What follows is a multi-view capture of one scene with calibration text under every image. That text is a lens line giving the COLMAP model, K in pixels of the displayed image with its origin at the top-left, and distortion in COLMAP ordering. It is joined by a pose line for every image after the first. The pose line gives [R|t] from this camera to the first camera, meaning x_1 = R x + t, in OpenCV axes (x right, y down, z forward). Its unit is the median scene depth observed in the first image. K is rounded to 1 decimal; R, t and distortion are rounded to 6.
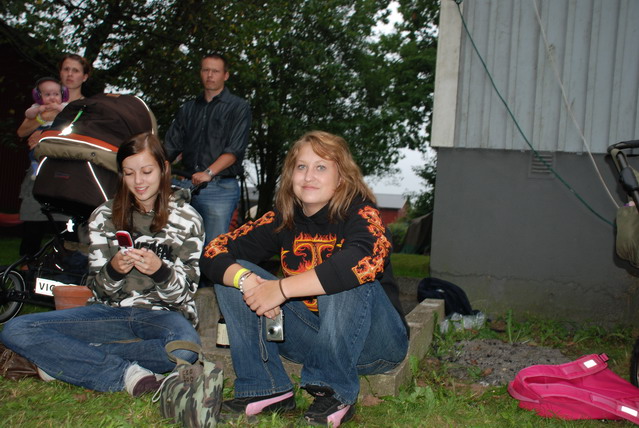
lens RADIAL K [[658.8, 0, 319.5], [0, 658.8, 214.0], [0, 0, 1]] dist [-0.024955, 0.304169]
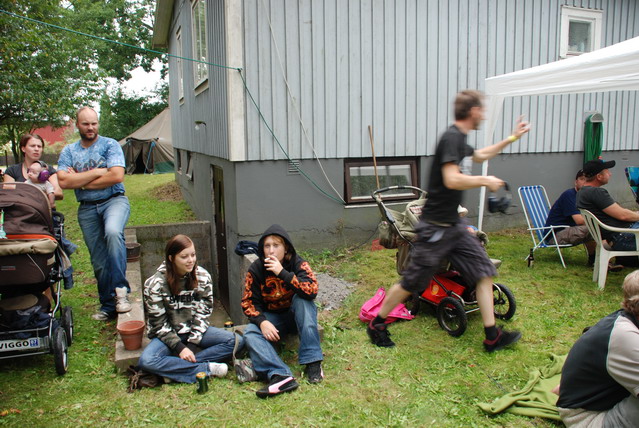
lens RADIAL K [[506.0, 0, 319.5], [0, 506.0, 214.0], [0, 0, 1]] dist [-0.157875, 0.131401]
pose [[0.844216, -0.150874, 0.514331, -0.302927], [0.059370, 0.979983, 0.190020, -0.200886], [-0.532705, -0.129882, 0.836275, -0.153703]]
